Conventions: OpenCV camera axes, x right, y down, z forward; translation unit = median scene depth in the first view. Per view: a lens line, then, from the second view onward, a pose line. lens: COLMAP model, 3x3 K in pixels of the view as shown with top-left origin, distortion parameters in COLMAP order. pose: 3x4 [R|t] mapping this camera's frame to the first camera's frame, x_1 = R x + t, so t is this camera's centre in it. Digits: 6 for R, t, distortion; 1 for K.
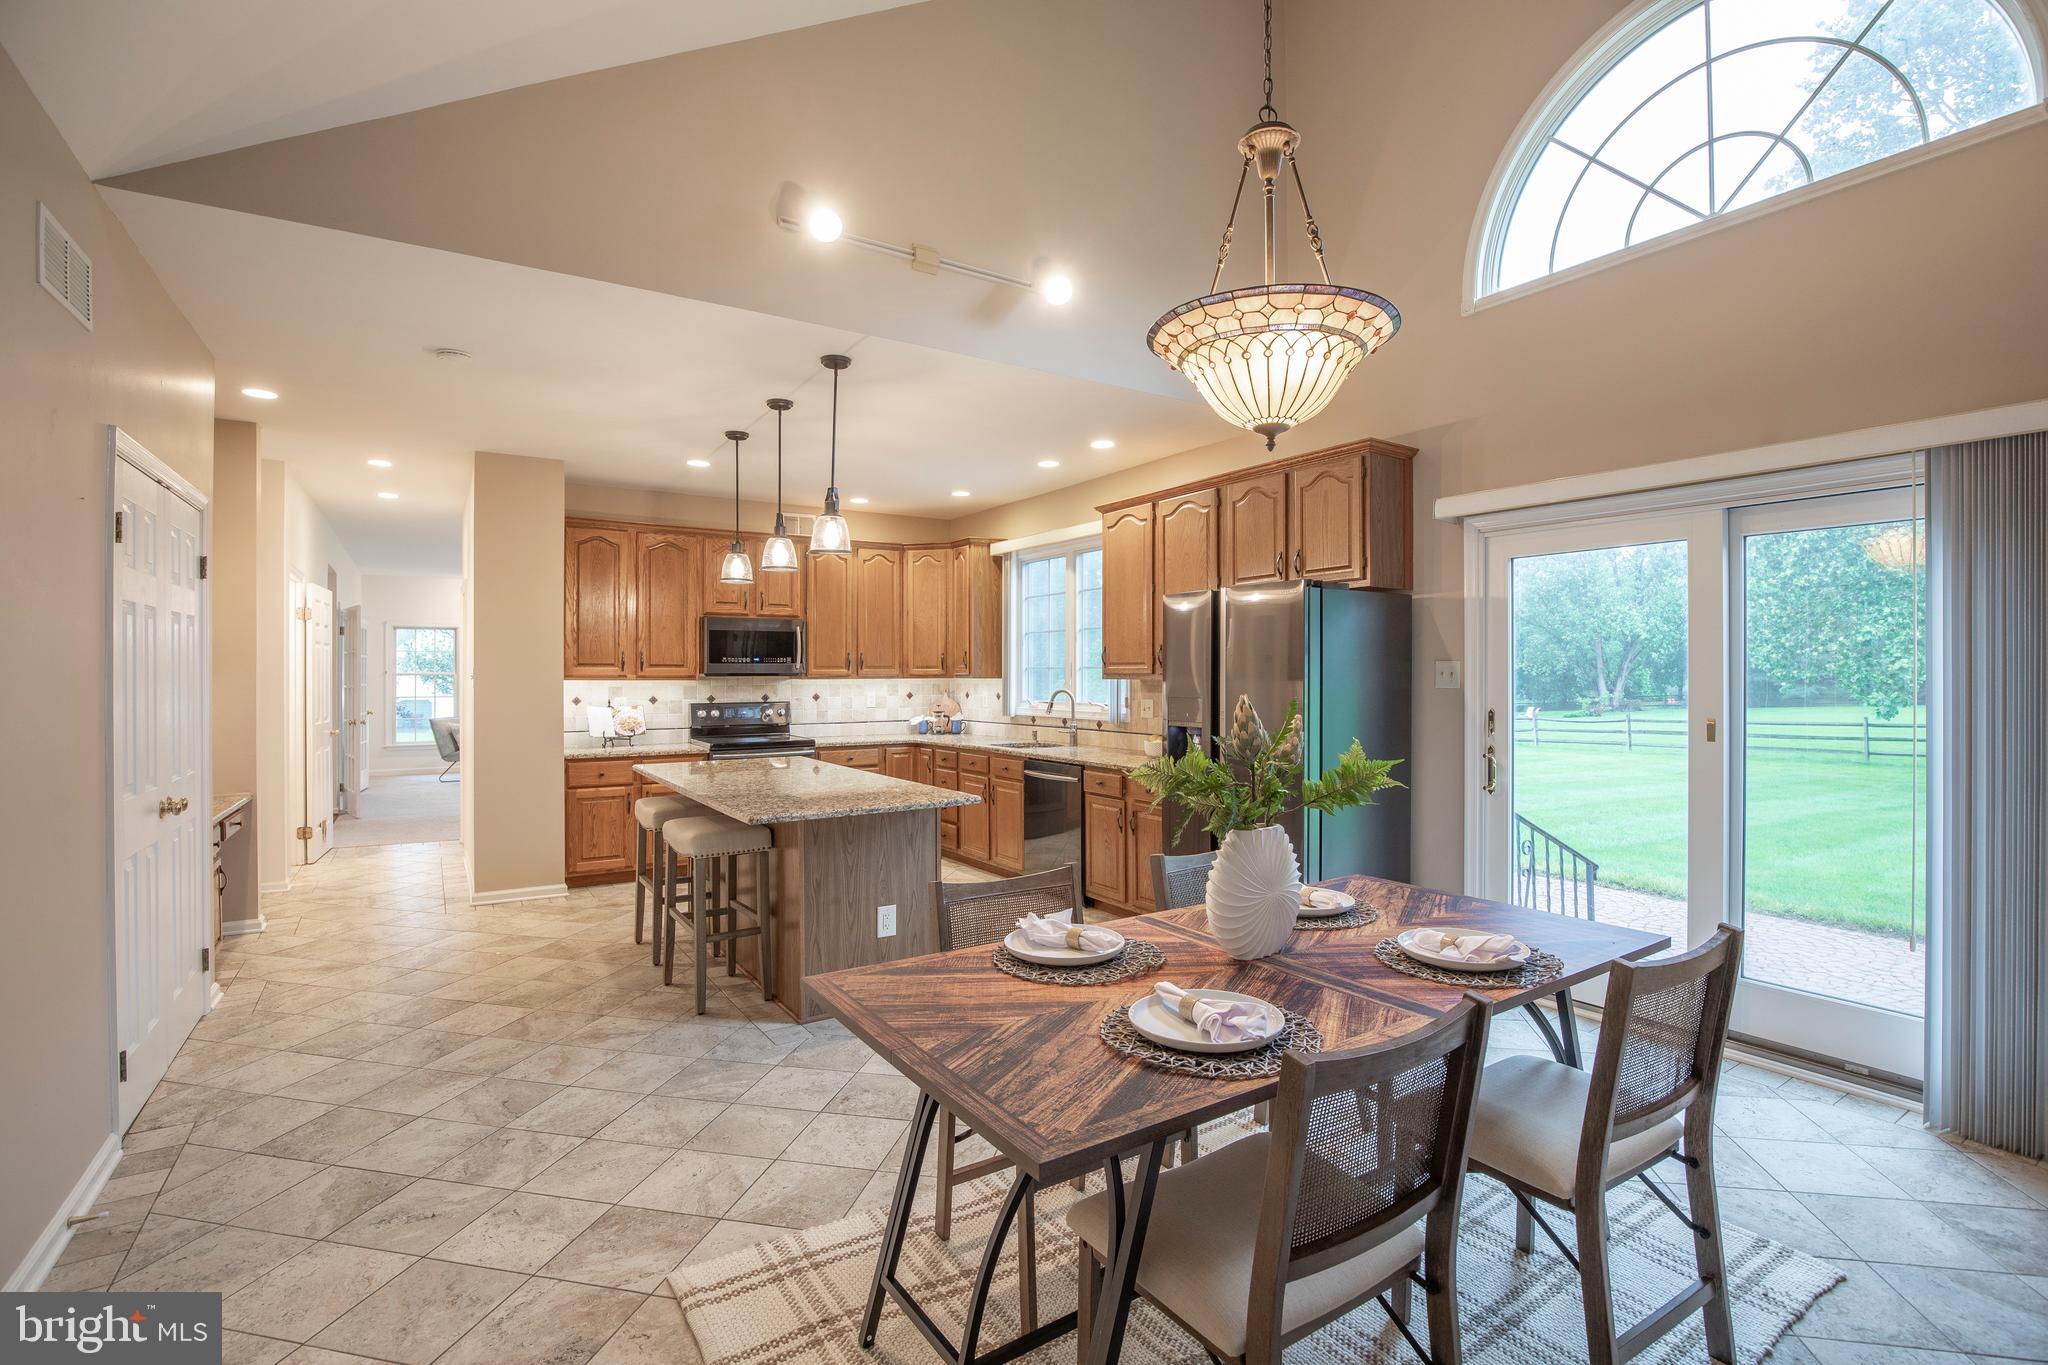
lens RADIAL K [[948.2, 0, 1056.1], [0, 948.2, 673.6], [0, 0, 1]] dist [-0.035866, 0.006320]
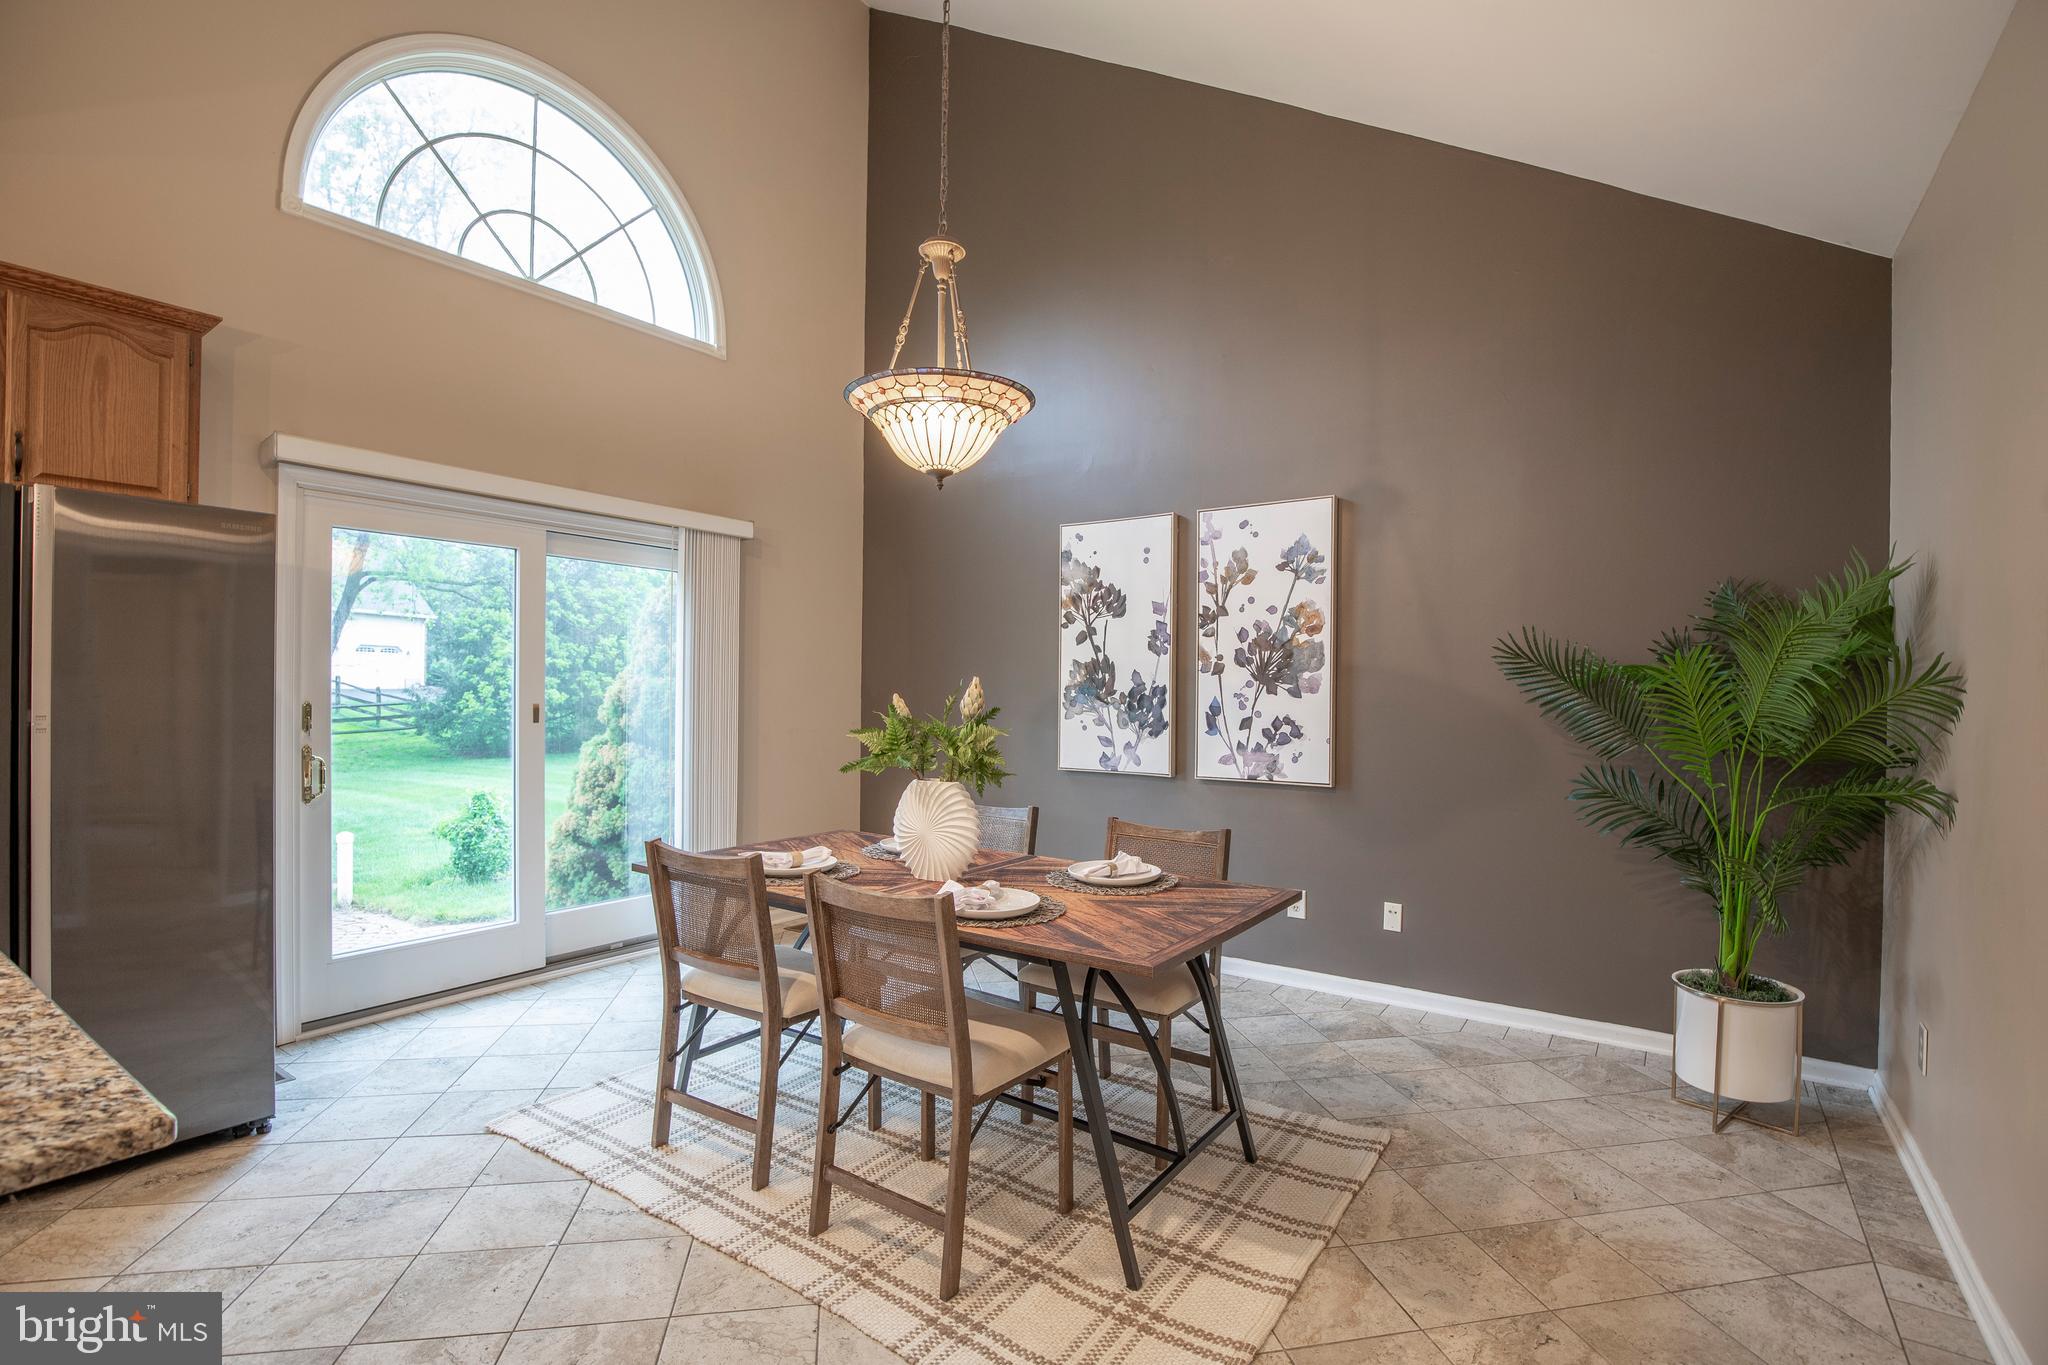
lens RADIAL K [[948.2, 0, 1041.0], [0, 948.2, 692.4], [0, 0, 1]] dist [-0.035866, 0.006320]
pose [[-0.366284, -0.001337, 0.930502, -0.336048], [-0.009412, 0.999953, -0.002268, 0.015214], [-0.930456, -0.009588, -0.366279, 0.439202]]
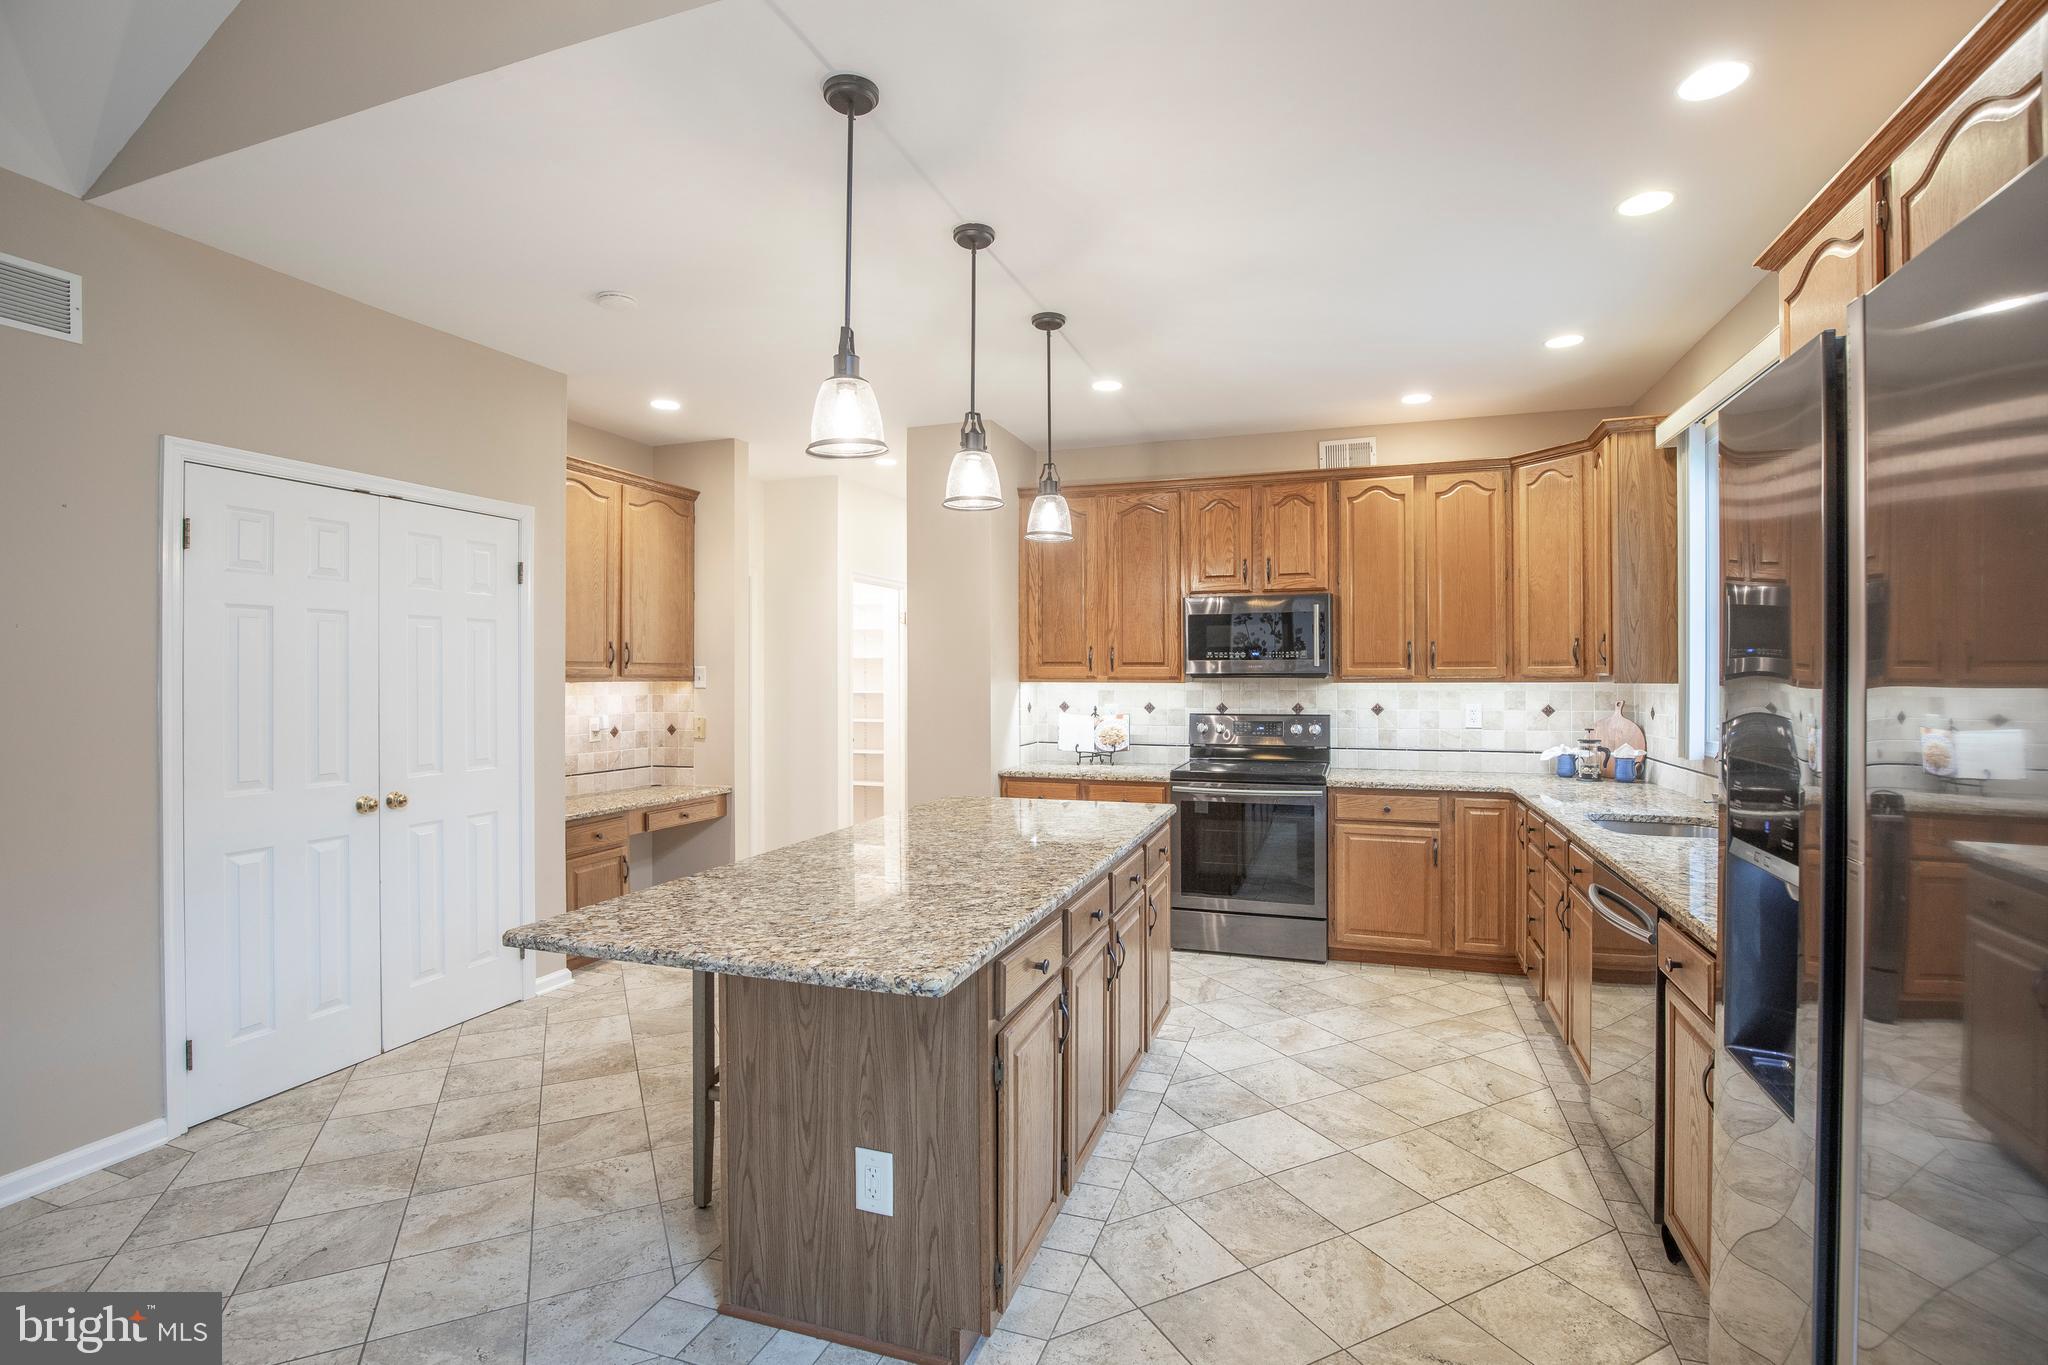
lens RADIAL K [[948.2, 0, 1042.8], [0, 948.2, 676.0], [0, 0, 1]] dist [-0.035866, 0.006320]
pose [[0.598893, 0.001799, -0.800827, 0.156449], [-0.000107, 0.999998, 0.002167, -0.000126], [0.800829, -0.001212, 0.598891, 0.468525]]
